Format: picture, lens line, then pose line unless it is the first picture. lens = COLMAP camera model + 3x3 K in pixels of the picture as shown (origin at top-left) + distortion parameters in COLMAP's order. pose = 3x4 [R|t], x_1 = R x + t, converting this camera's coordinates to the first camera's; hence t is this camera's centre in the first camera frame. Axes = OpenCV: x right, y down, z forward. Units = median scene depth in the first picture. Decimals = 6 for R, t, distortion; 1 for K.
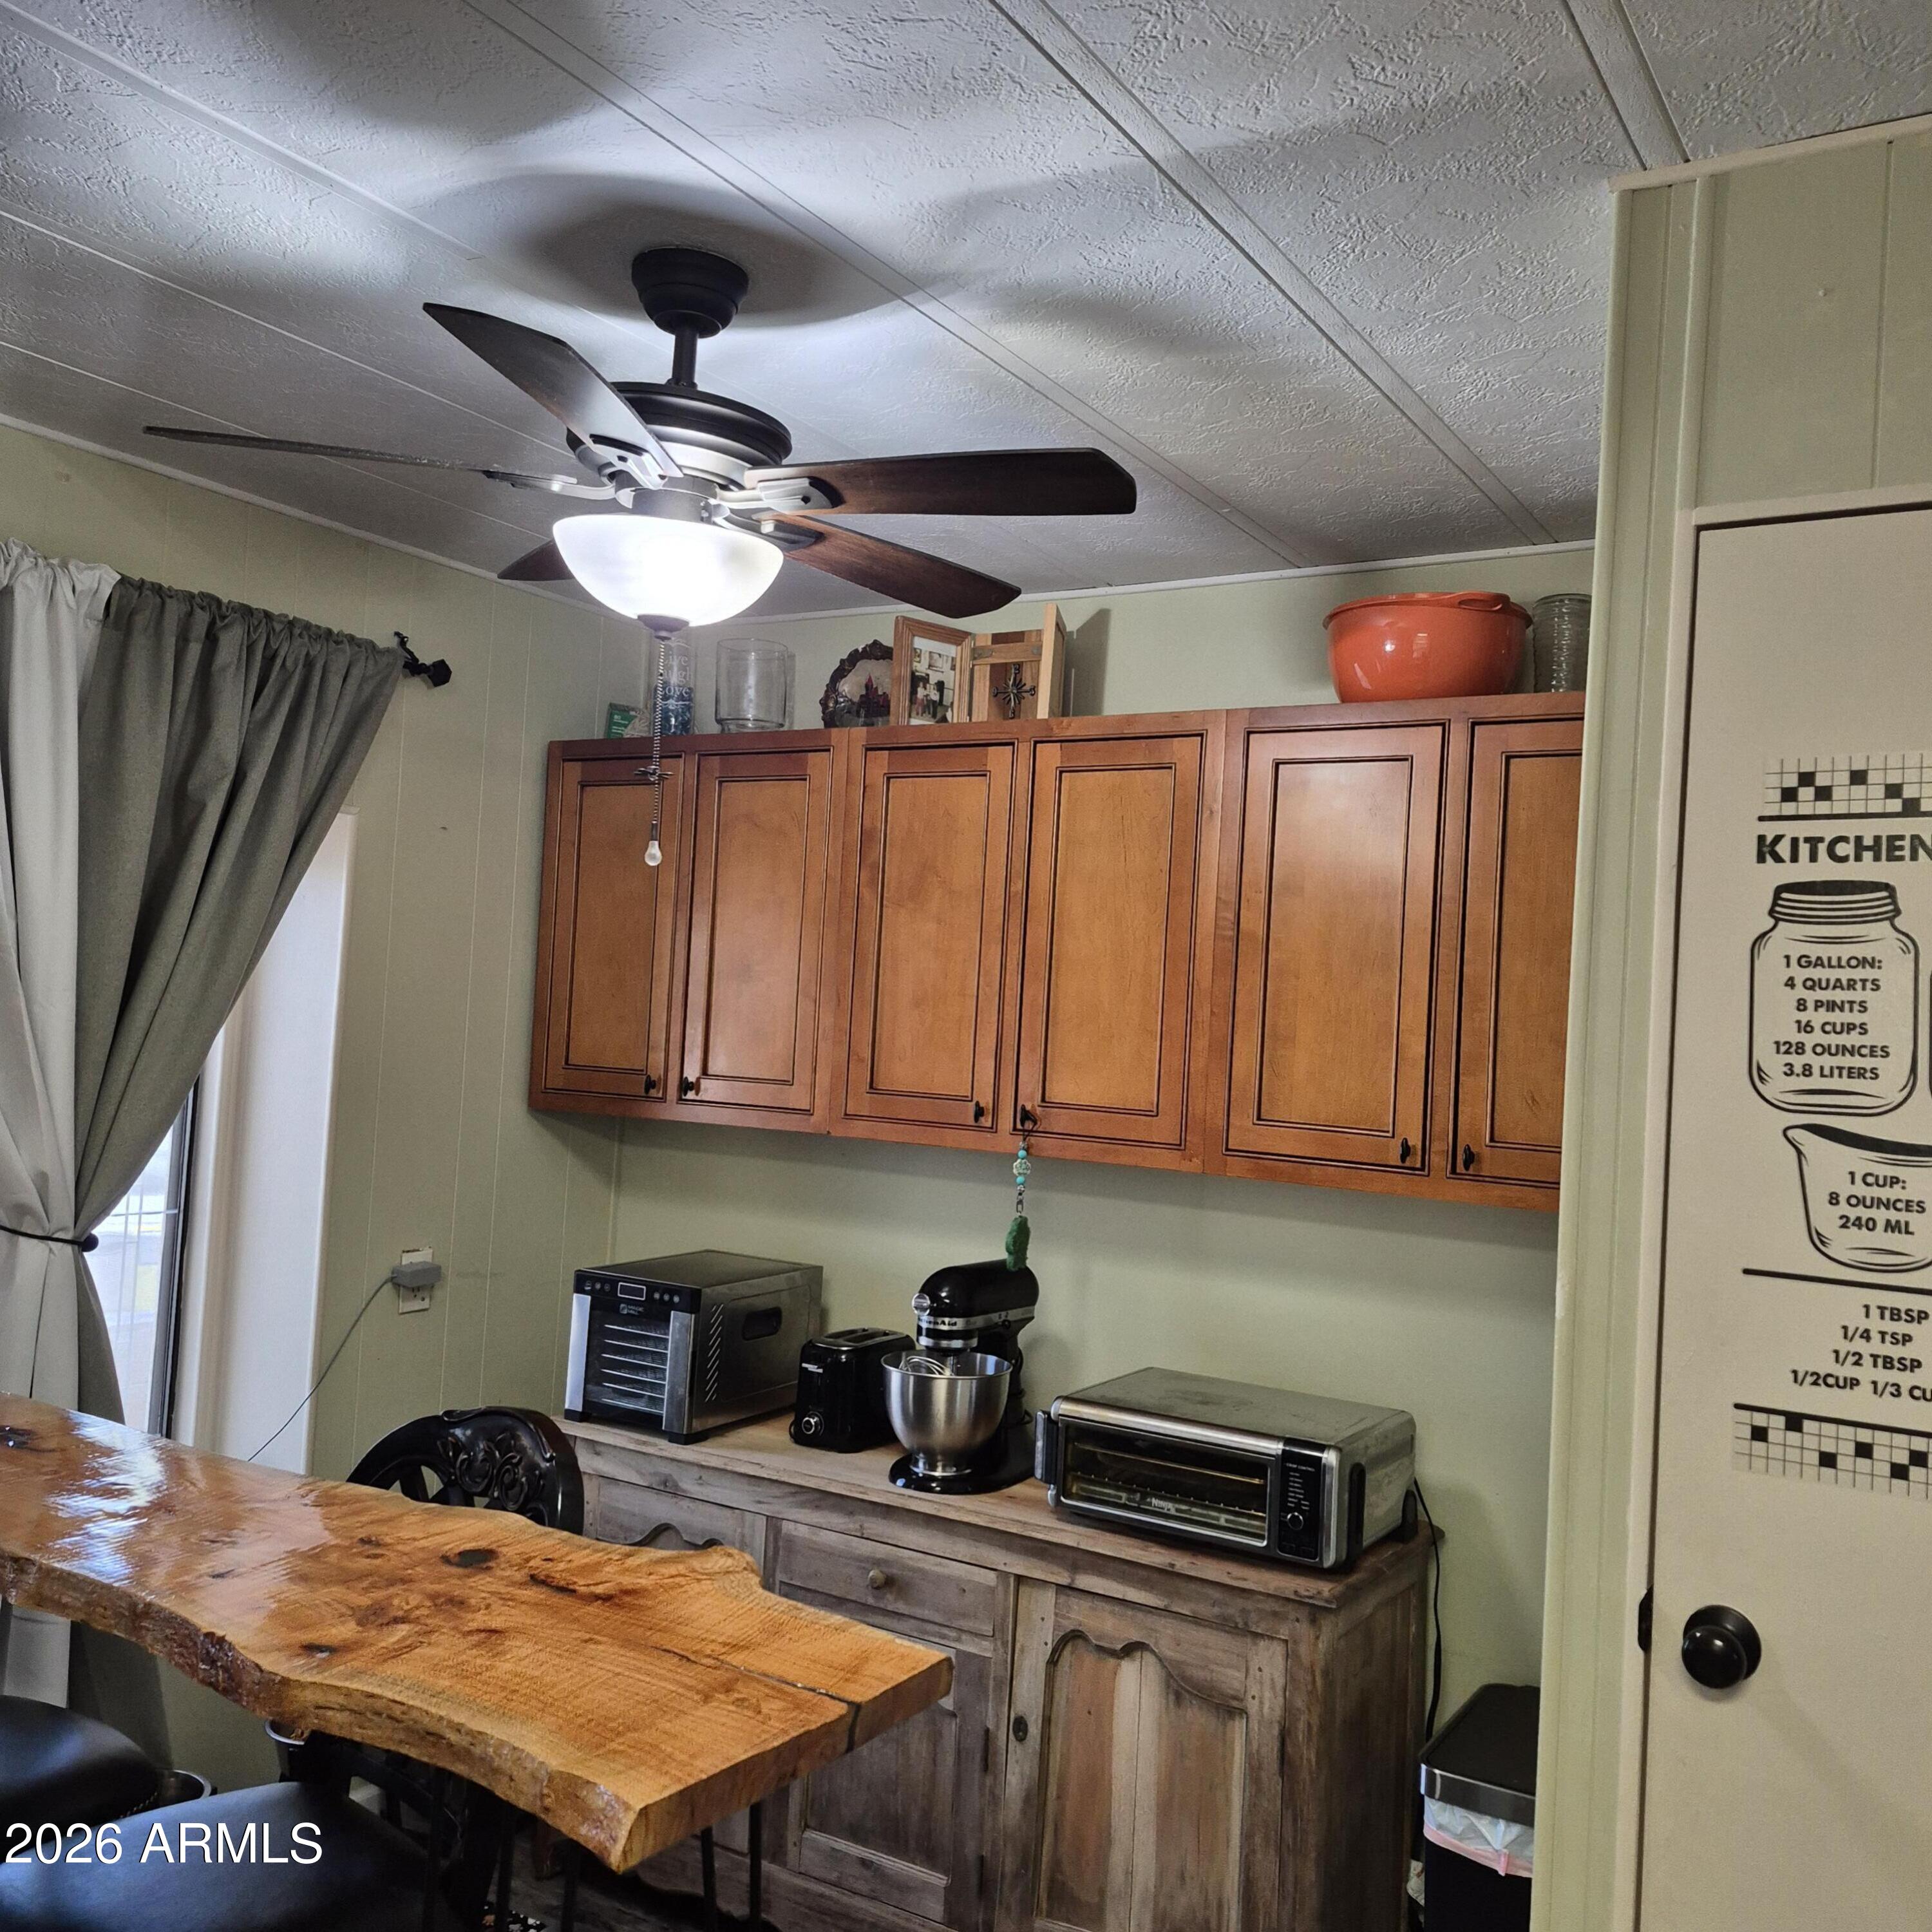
lens RADIAL K [[1760.8, 0, 971.5], [0, 1760.8, 949.6], [0, 0, 1]] dist [0.120760, -0.187373]
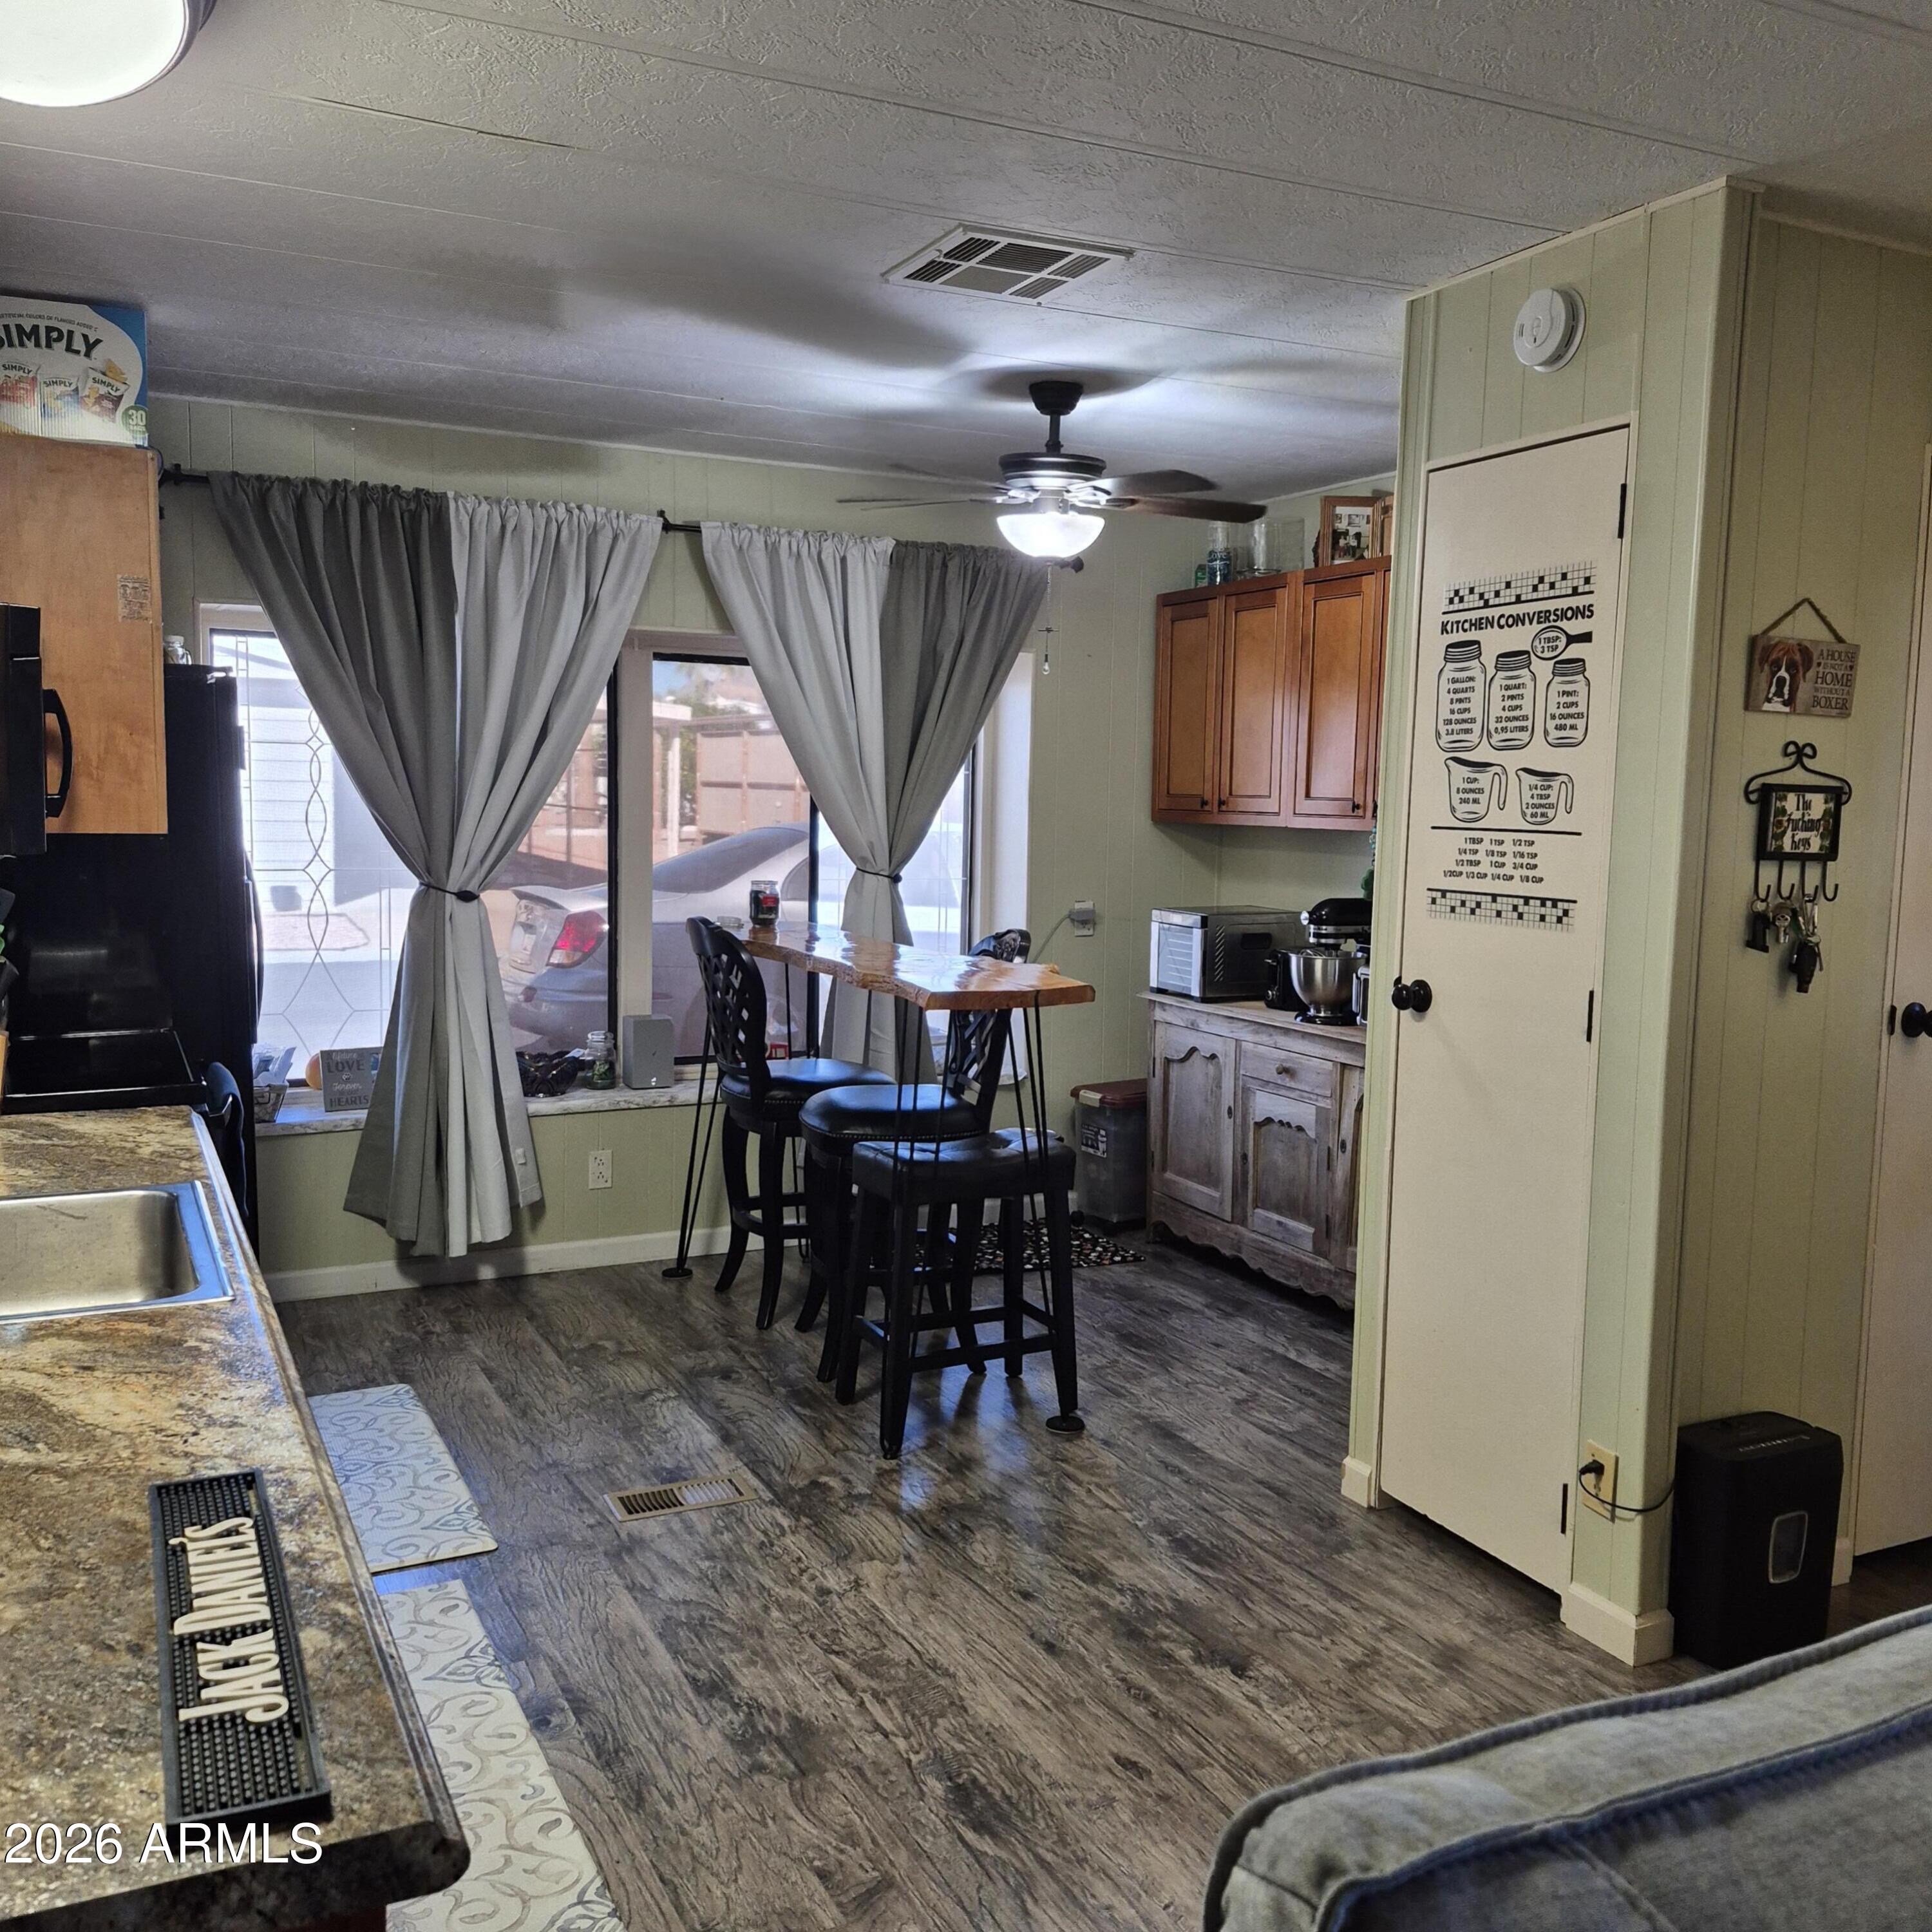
lens RADIAL K [[1761.5, 0, 956.9], [0, 1761.5, 943.1], [0, 0, 1]] dist [0.128064, -0.190604]
pose [[0.843515, 0.008665, -0.537036, 0.619728], [0.049072, 0.994445, 0.093121, 0.050924], [0.534860, -0.104902, 0.838404, -0.629458]]
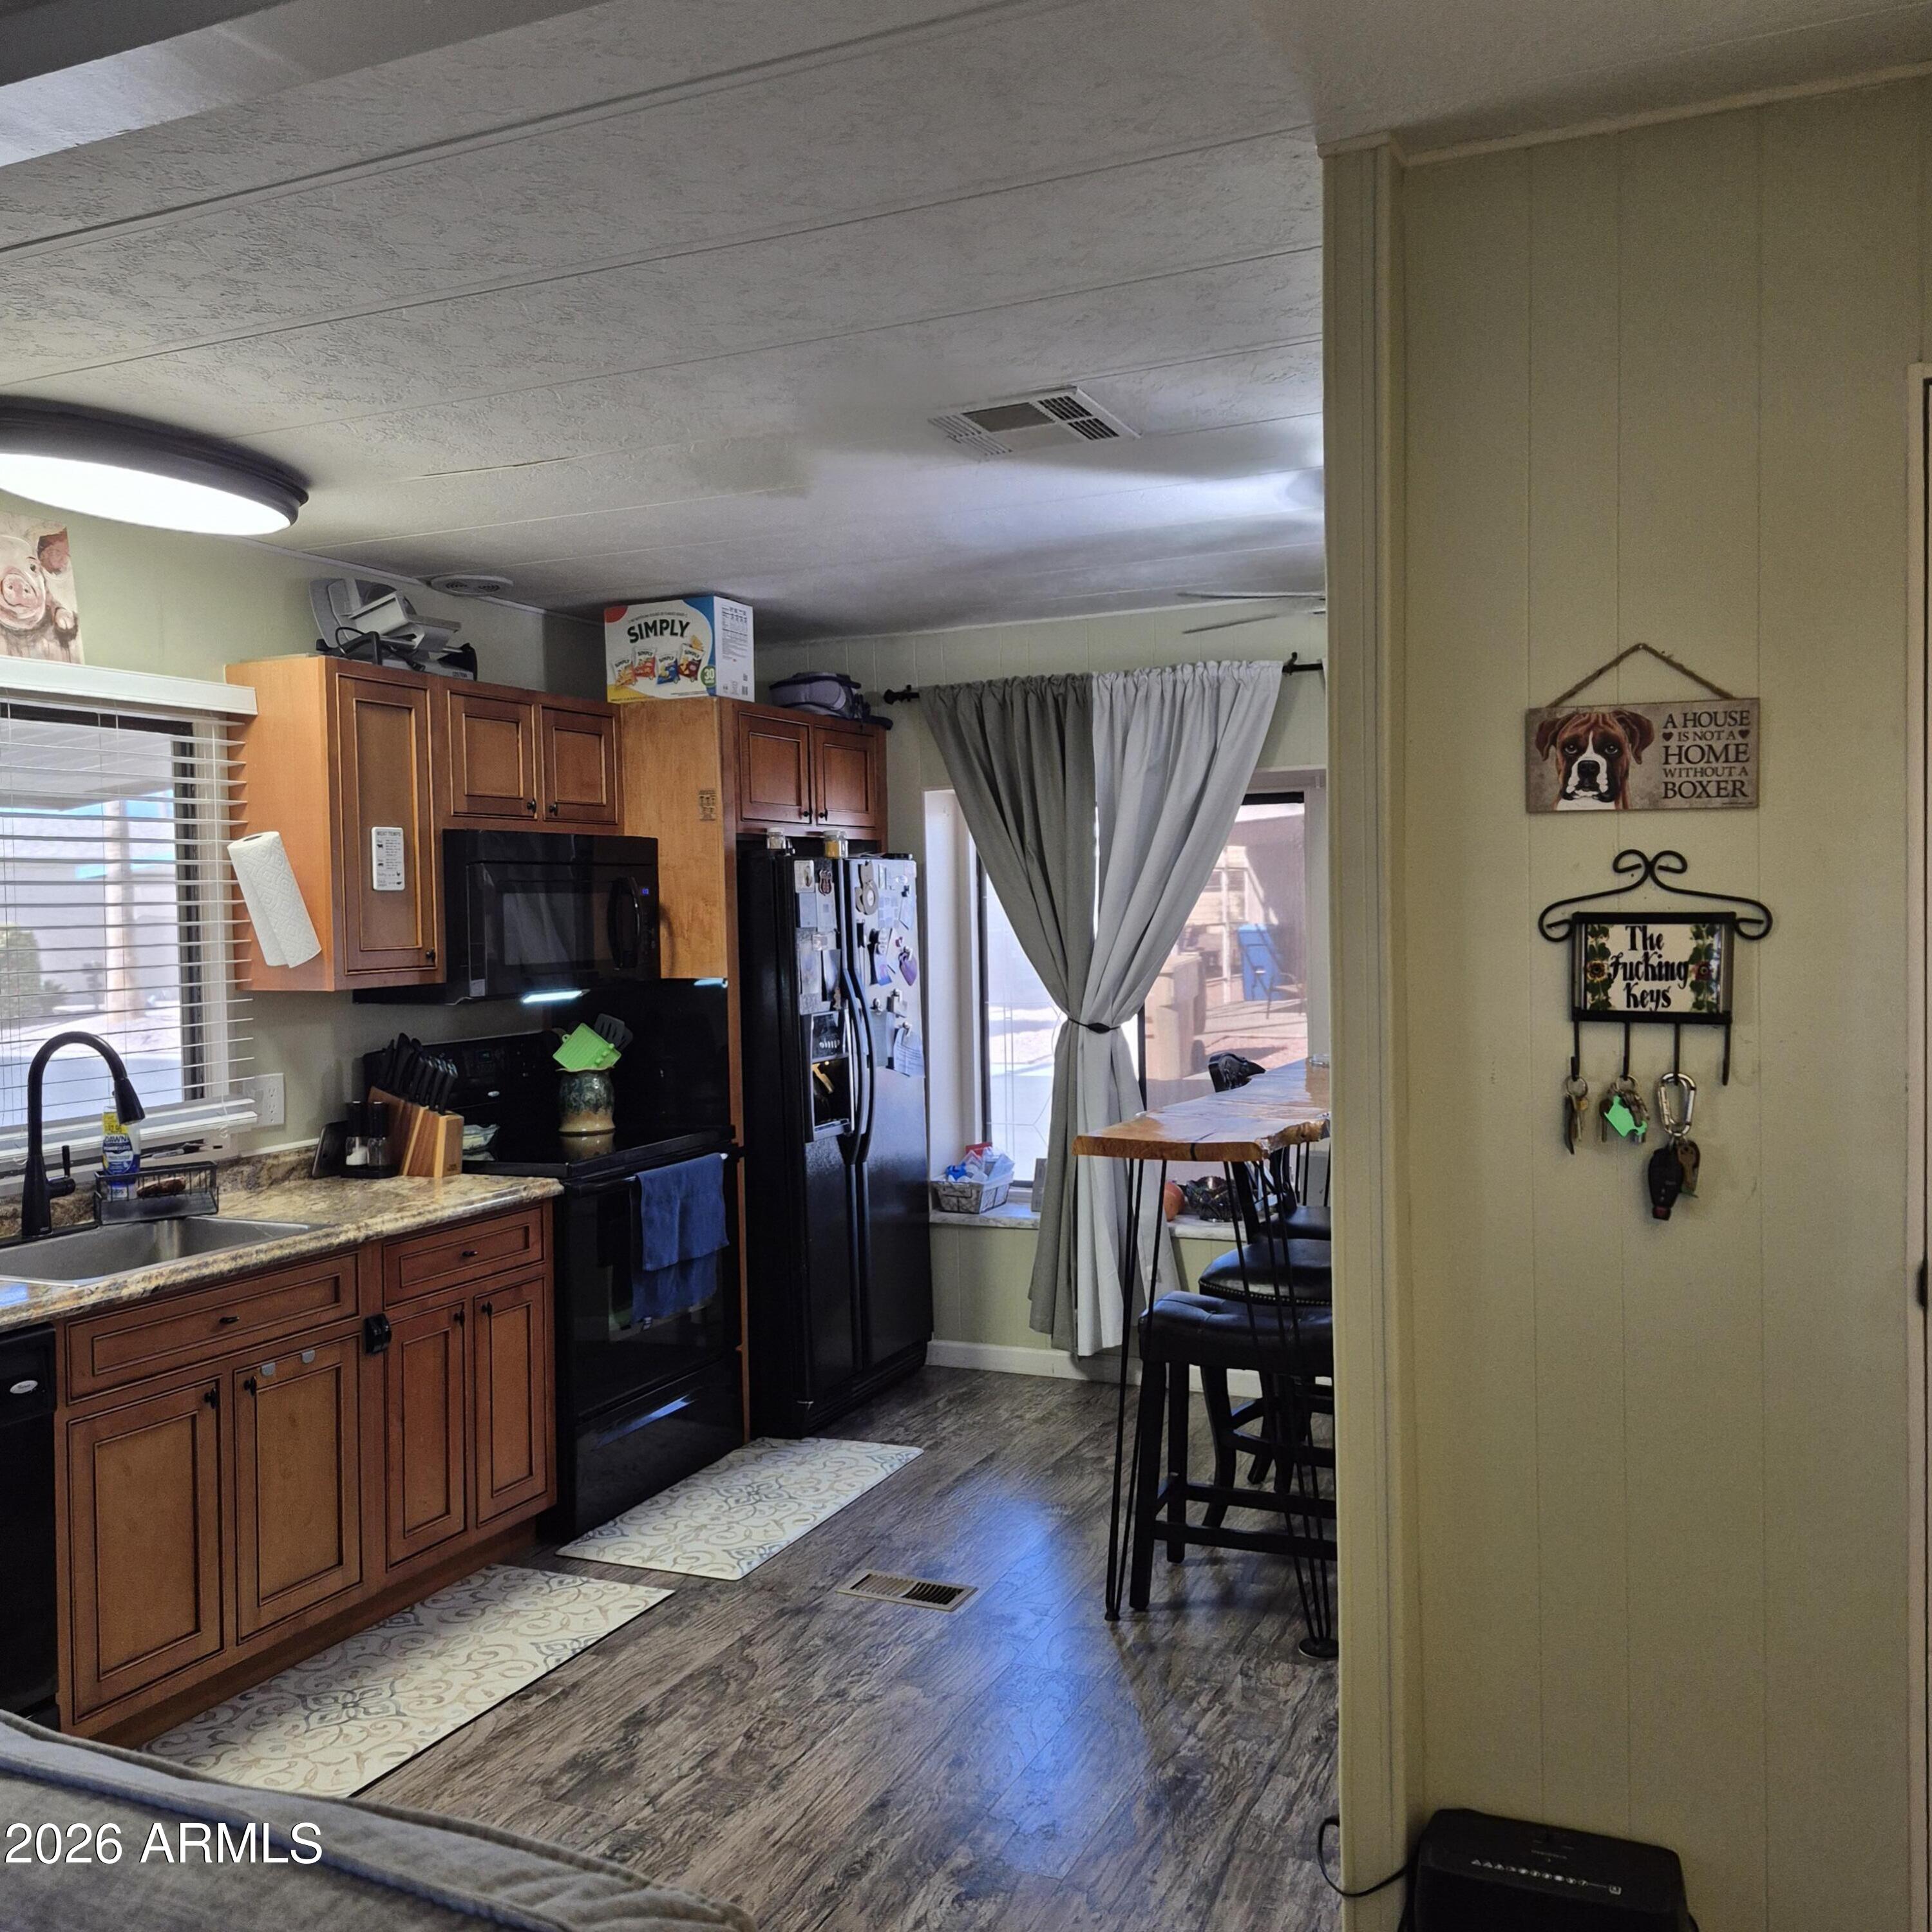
lens RADIAL K [[1767.2, 0, 964.7], [0, 1767.2, 945.3], [0, 0, 1]] dist [0.118597, -0.157361]
pose [[0.120293, -0.035910, -0.992089, 1.170965], [0.067536, 0.997326, -0.027910, 0.097251], [0.990439, -0.063644, 0.122396, 0.196221]]
